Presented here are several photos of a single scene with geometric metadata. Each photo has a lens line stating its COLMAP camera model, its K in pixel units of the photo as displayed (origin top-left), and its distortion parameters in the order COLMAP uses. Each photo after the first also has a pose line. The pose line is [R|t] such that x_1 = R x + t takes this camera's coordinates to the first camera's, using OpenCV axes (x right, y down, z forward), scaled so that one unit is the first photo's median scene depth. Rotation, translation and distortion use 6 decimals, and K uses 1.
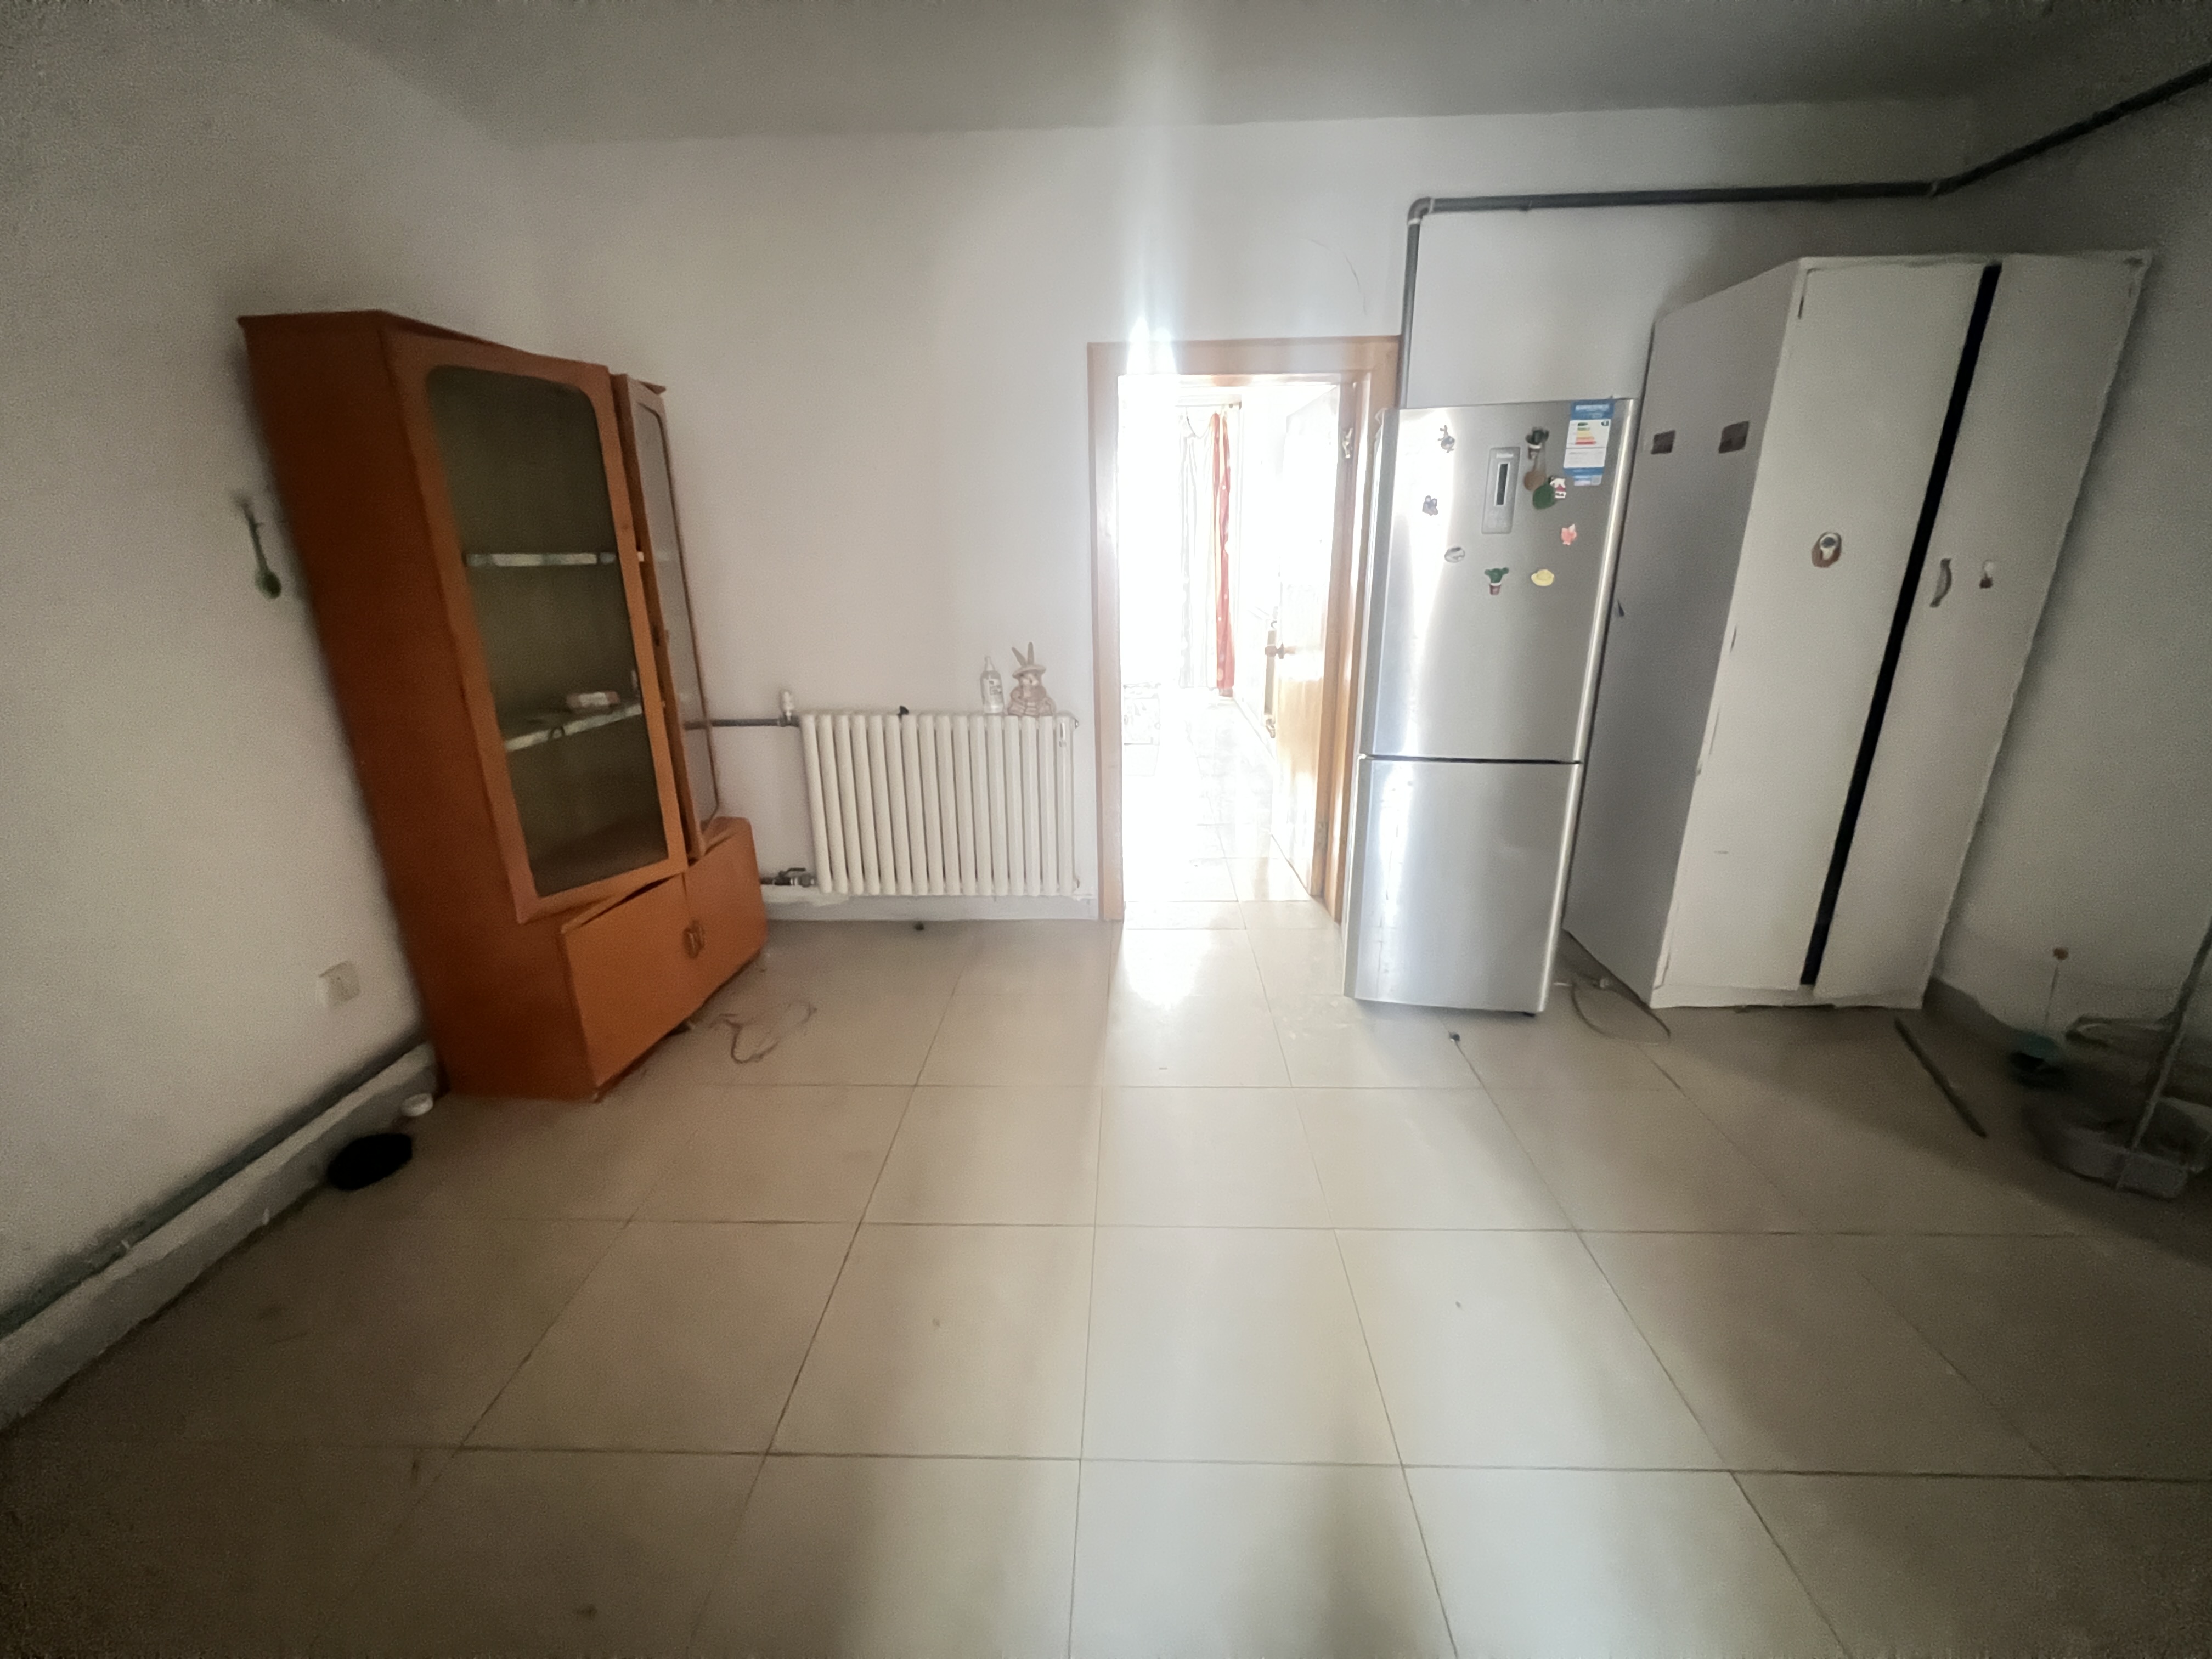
lens RADIAL K [[884.8, 0, 1106.0], [0, 884.8, 829.5], [0, 0, 1]] dist [0.000621, 0.000279]
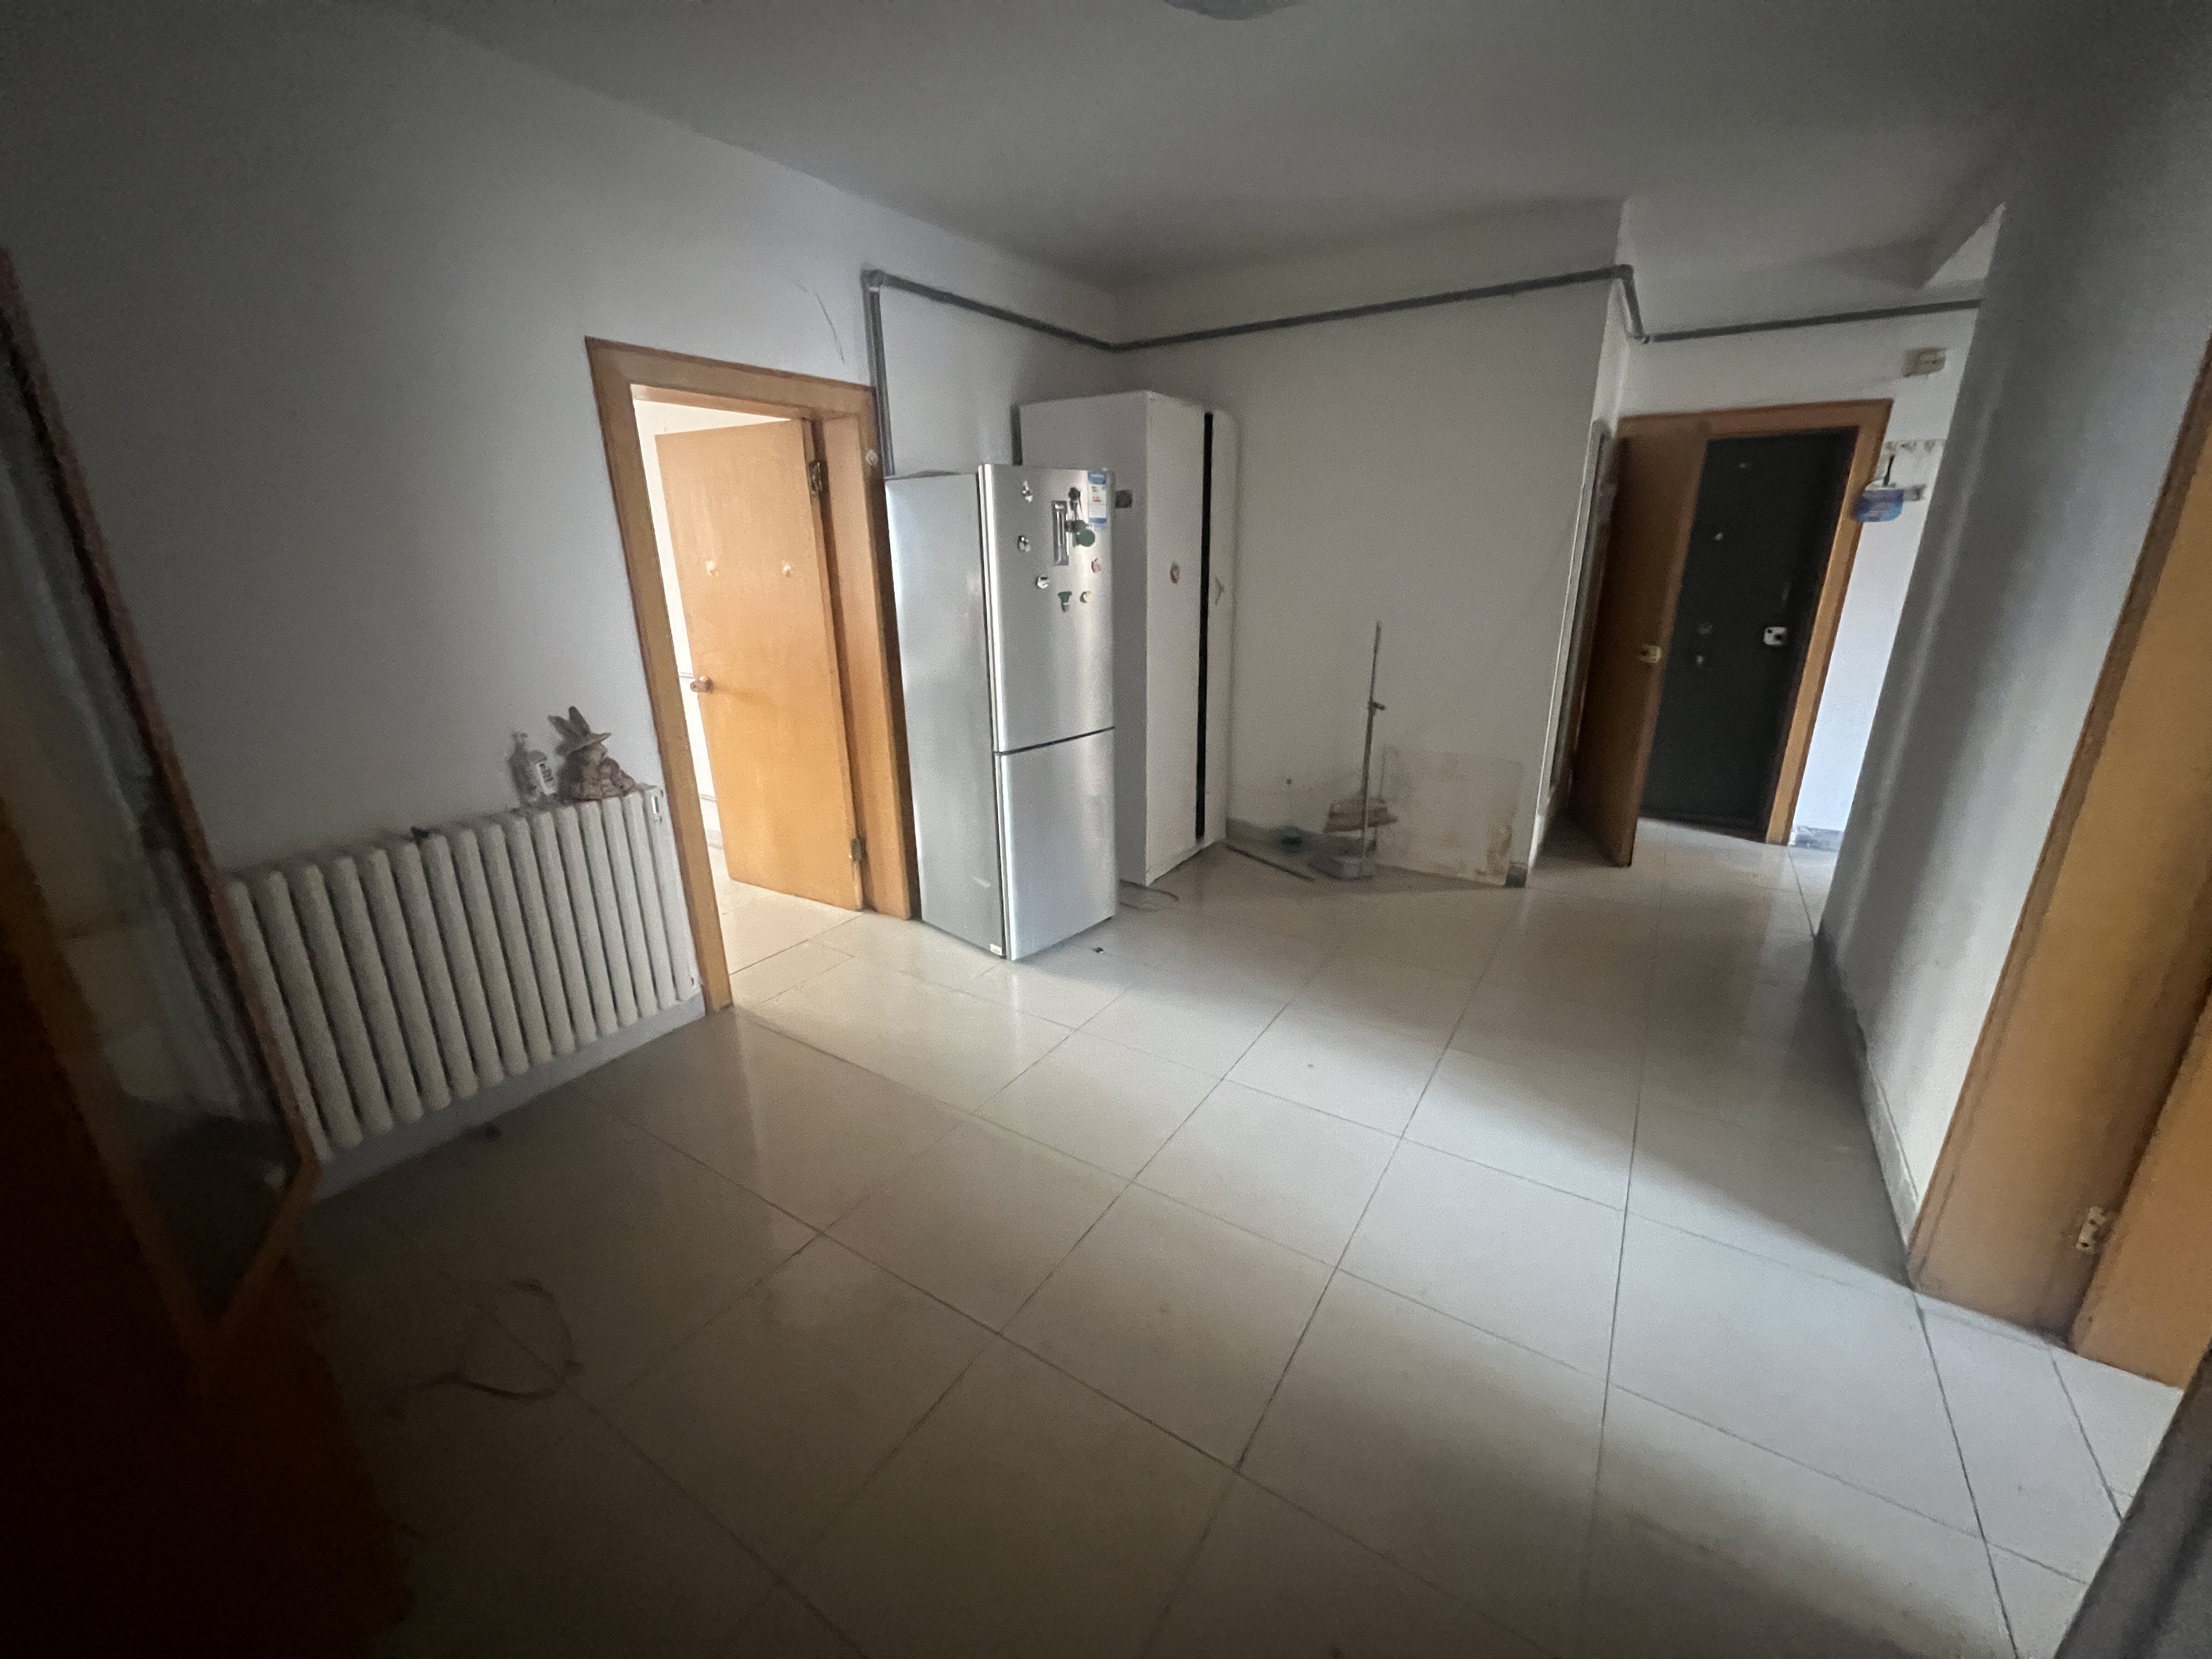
lens RADIAL K [[884.8, 0, 1106.0], [0, 884.8, 829.5], [0, 0, 1]] dist [0.000621, 0.000279]
pose [[0.513180, -0.257789, 0.818652, -0.578763], [0.269676, 0.953951, 0.131346, -0.096037], [-0.814814, 0.153367, 0.559068, 0.227935]]
